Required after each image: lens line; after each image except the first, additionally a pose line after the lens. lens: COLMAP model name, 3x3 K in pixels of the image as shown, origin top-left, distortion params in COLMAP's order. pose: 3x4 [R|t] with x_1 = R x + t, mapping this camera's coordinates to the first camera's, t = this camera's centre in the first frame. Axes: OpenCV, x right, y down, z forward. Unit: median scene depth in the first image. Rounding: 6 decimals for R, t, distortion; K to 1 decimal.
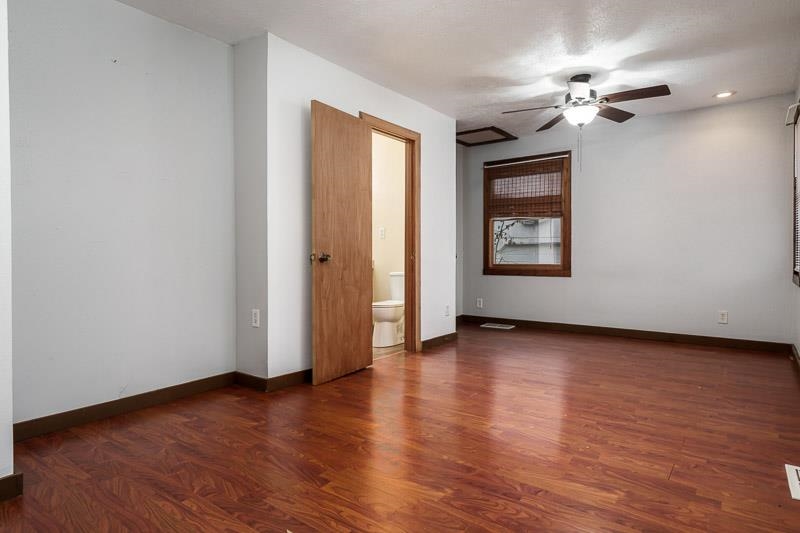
lens RADIAL K [[458.9, 0, 394.5], [0, 458.9, 255.8], [0, 0, 1]] dist [0.002493, 0.000105]
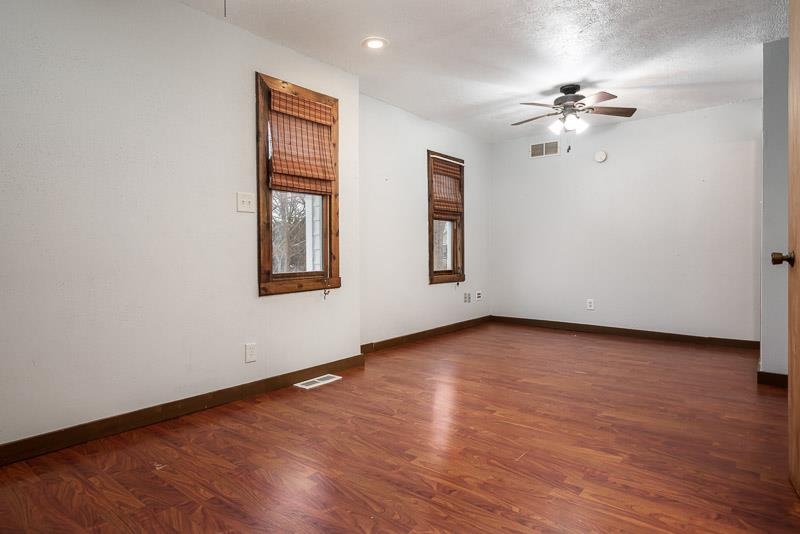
lens RADIAL K [[458.9, 0, 394.5], [0, 458.9, 256.3], [0, 0, 1]] dist [0.002493, 0.000105]
pose [[-0.999959, 0.007059, 0.005733, 0.279473], [0.007132, 0.999892, 0.012858, -0.008817], [-0.005641, 0.012898, -0.999901, 1.325796]]
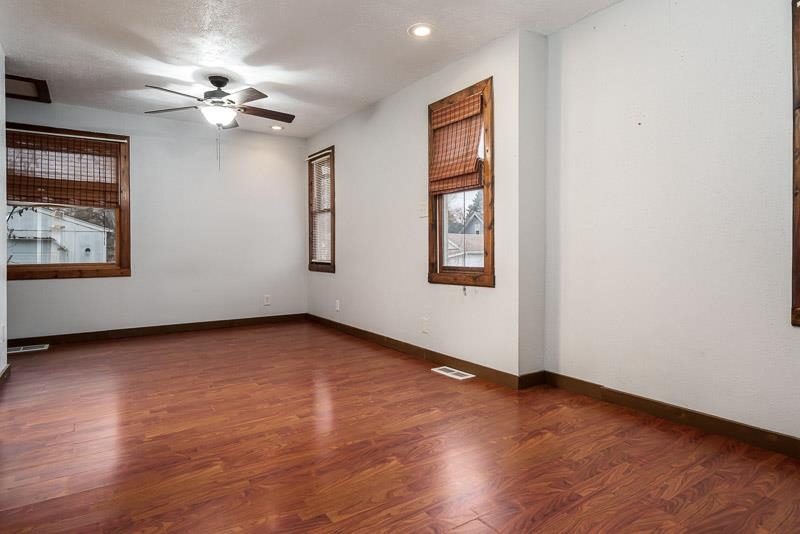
lens RADIAL K [[464.5, 0, 403.1], [0, 464.5, 248.8], [0, 0, 1]] dist [0.002901, 0.000200]
pose [[0.296596, 0.002660, 0.954999, -0.457522], [0.005603, 0.999974, -0.004525, -0.000785], [-0.954986, 0.006693, 0.296574, 0.293998]]
